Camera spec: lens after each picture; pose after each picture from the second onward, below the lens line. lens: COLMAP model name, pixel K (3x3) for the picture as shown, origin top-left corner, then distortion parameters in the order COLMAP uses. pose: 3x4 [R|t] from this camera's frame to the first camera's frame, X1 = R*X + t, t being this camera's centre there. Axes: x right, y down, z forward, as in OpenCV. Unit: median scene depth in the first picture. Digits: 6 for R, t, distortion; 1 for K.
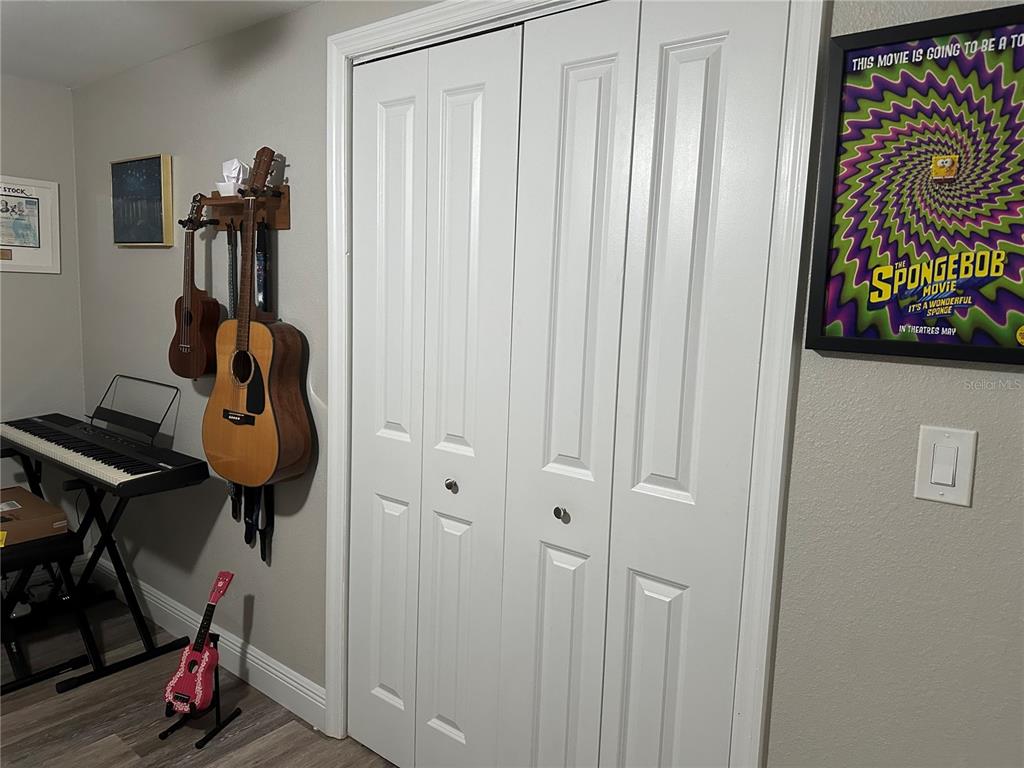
lens RADIAL K [[726.2, 0, 512.0], [0, 726.2, 384.0], [0, 0, 1]] dist [-0.001822, -0.001588]
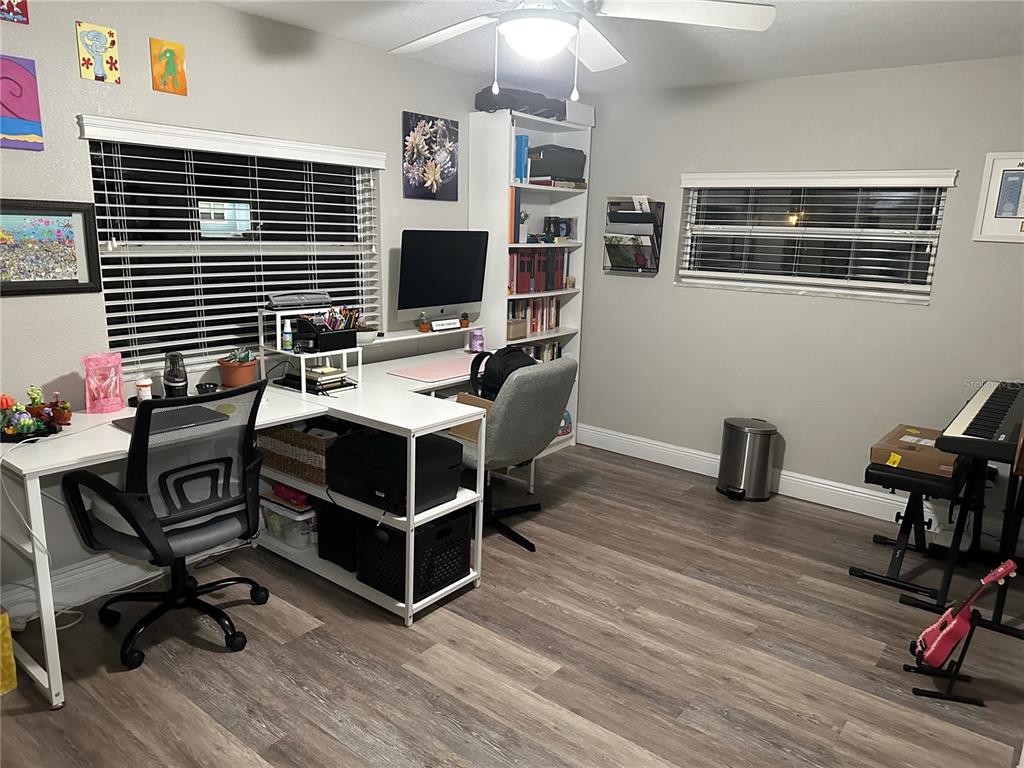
lens RADIAL K [[726.2, 0, 512.0], [0, 726.2, 384.0], [0, 0, 1]] dist [-0.001822, -0.001588]
pose [[0.005045, 0.182261, -0.983237, 0.509670], [-0.158276, 0.971001, 0.179180, -0.032715], [0.987382, 0.154719, 0.033747, 0.305288]]
